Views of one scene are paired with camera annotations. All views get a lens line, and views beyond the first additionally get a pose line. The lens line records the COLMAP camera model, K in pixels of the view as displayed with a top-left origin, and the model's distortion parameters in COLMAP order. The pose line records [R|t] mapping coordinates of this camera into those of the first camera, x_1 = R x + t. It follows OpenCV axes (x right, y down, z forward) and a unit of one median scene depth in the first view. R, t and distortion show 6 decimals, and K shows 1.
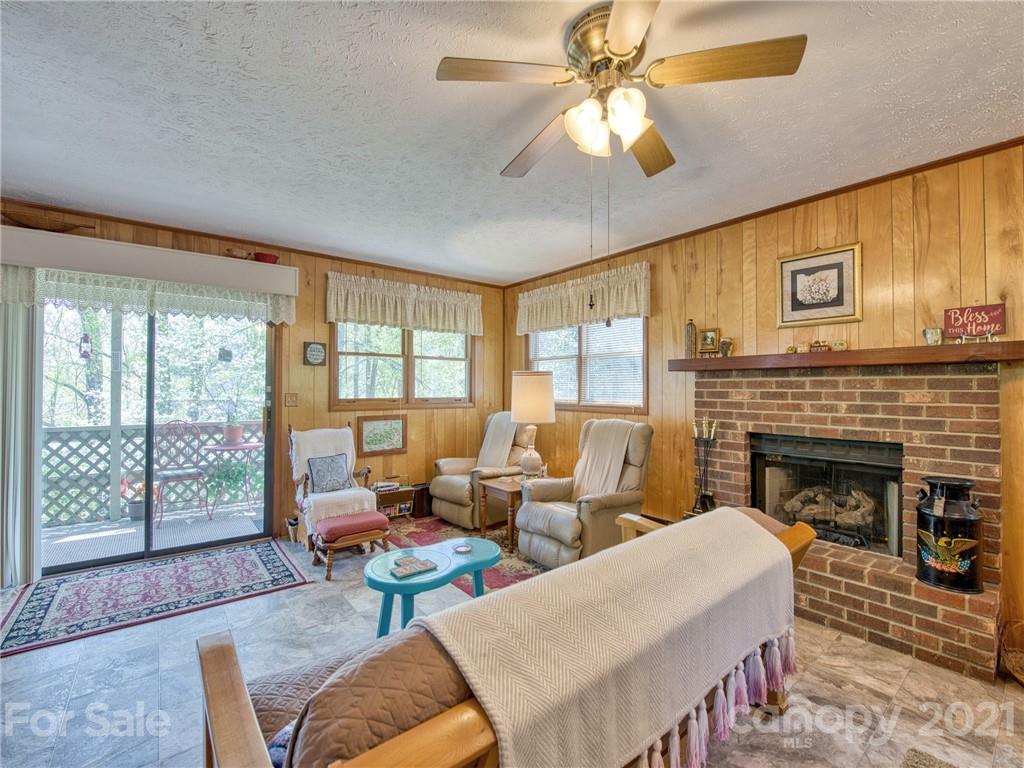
lens RADIAL K [[430.5, 0, 520.8], [0, 430.5, 391.2], [0, 0, 1]] dist [-0.009900, -0.001896]
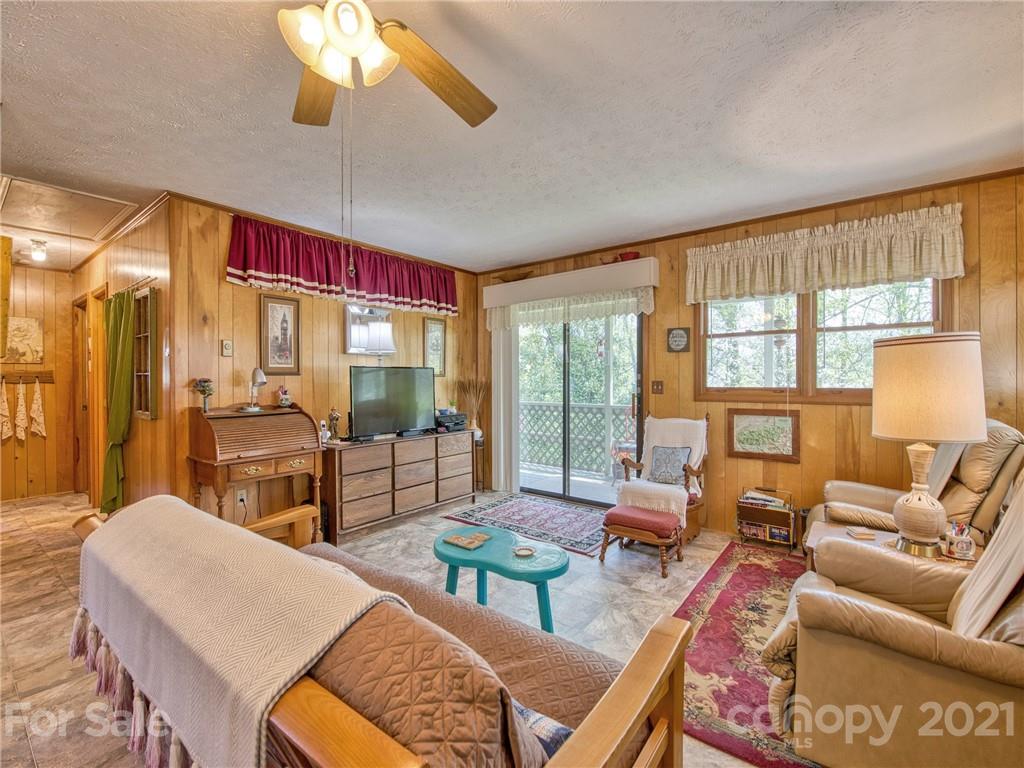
lens RADIAL K [[455.1, 0, 519.5], [0, 455.1, 388.5], [0, 0, 1]] dist [-0.016696, 0.000292]
pose [[0.242101, 0.016332, -0.970113, 0.424261], [-0.001022, 0.999862, 0.016578, 0.005068], [0.970250, -0.003022, 0.242085, 0.415135]]
